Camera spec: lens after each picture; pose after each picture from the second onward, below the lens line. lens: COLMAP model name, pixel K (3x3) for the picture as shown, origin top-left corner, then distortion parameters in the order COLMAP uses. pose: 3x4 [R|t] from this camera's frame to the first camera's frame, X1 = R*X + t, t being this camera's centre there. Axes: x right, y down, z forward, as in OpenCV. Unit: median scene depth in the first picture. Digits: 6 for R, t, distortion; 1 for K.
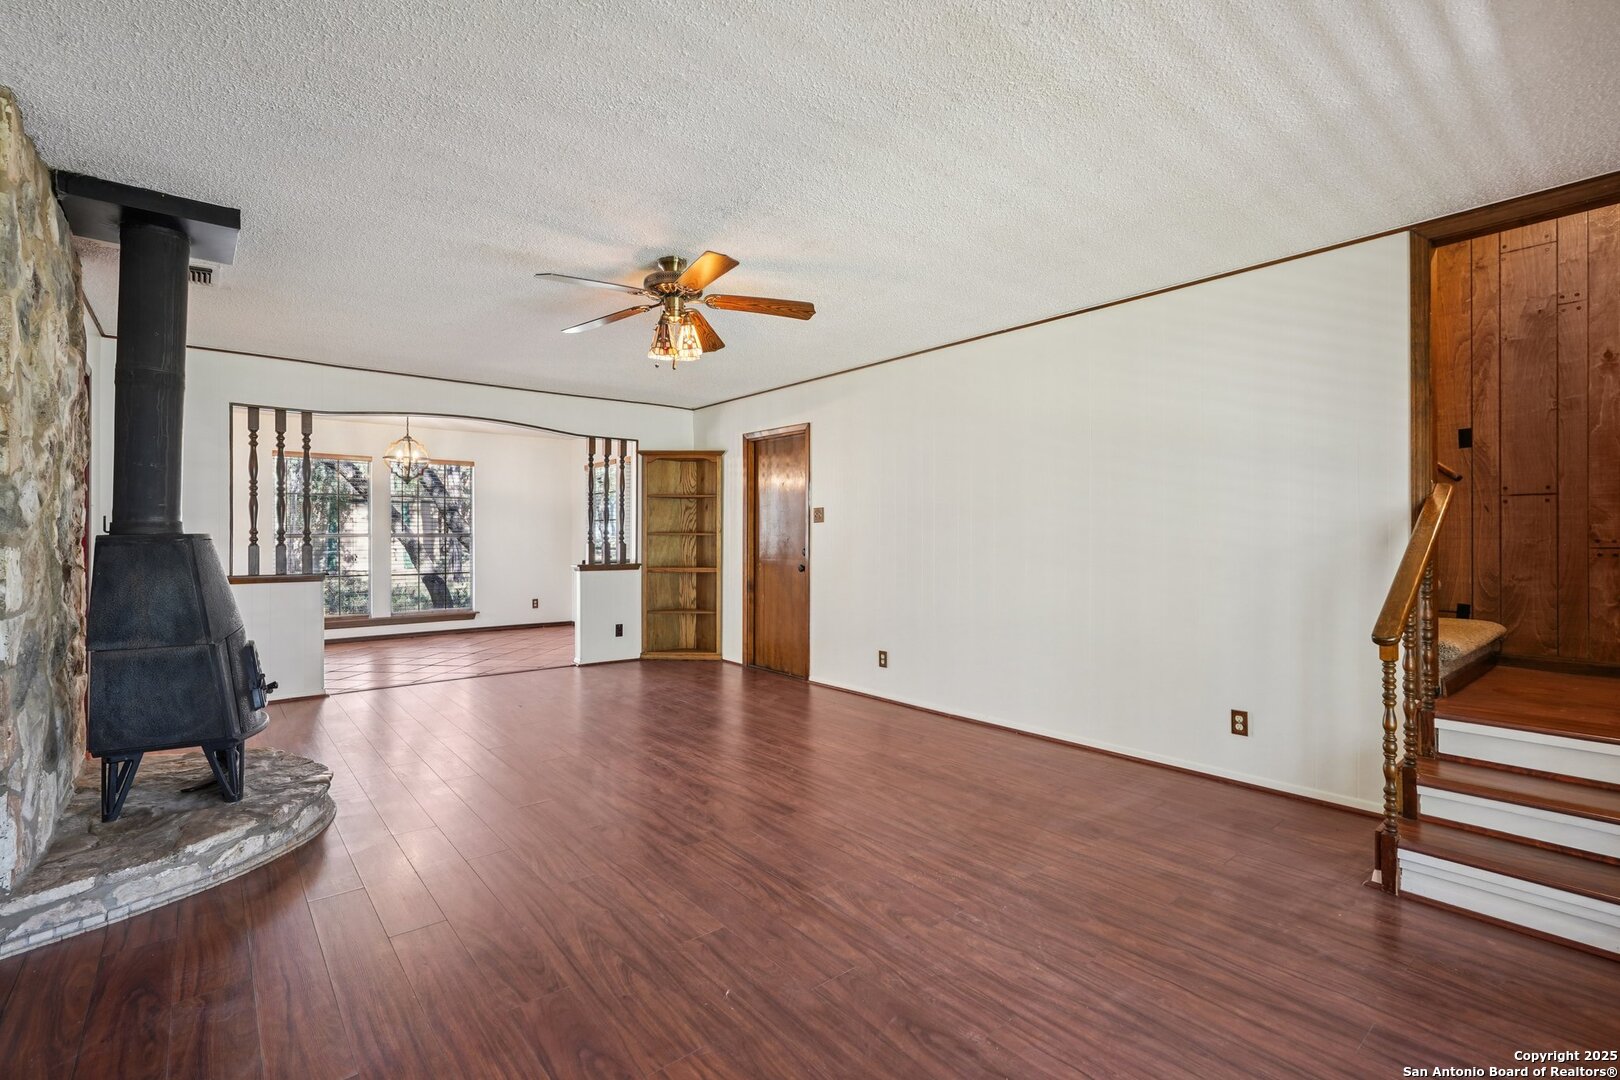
lens RADIAL K [[714.5, 0, 810.0], [0, 714.5, 540.0], [0, 0, 1]] dist [-0.007828, 0.001751]
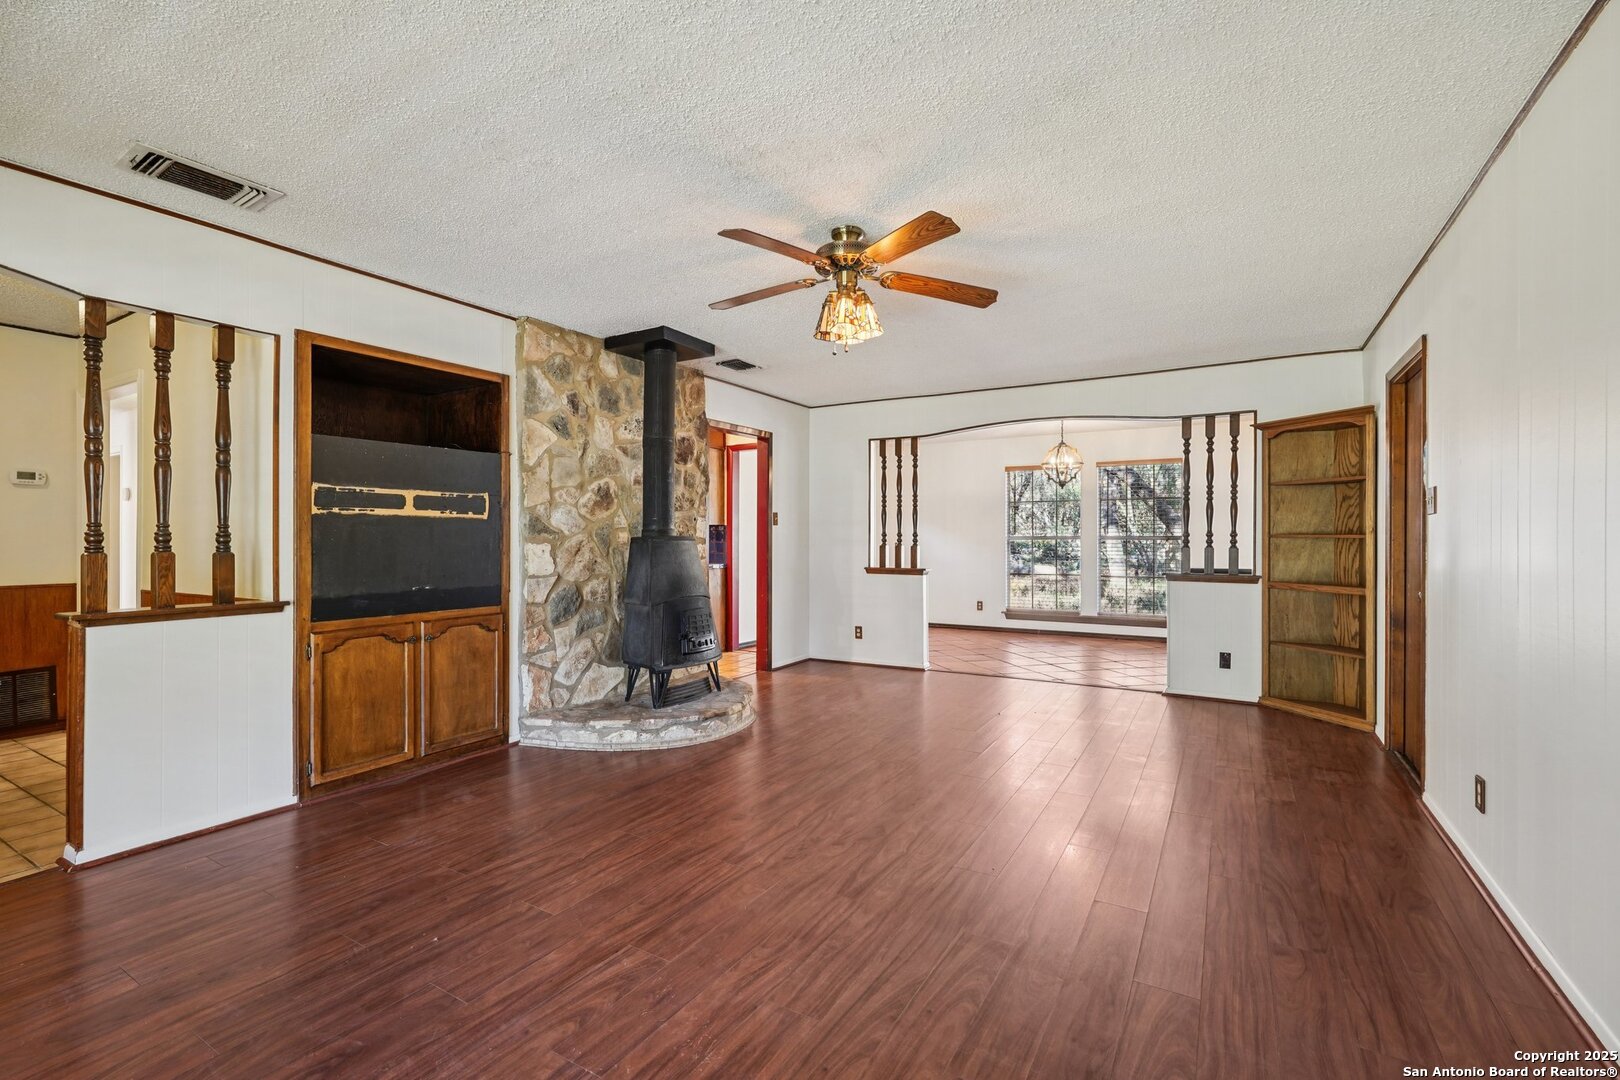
lens RADIAL K [[714.5, 0, 810.0], [0, 714.5, 540.0], [0, 0, 1]] dist [-0.007828, 0.001751]
pose [[0.337892, 0.004091, -0.941176, 0.631566], [-0.007419, 0.999971, 0.001683, -0.004529], [0.941156, 0.006414, 0.337913, 0.644034]]
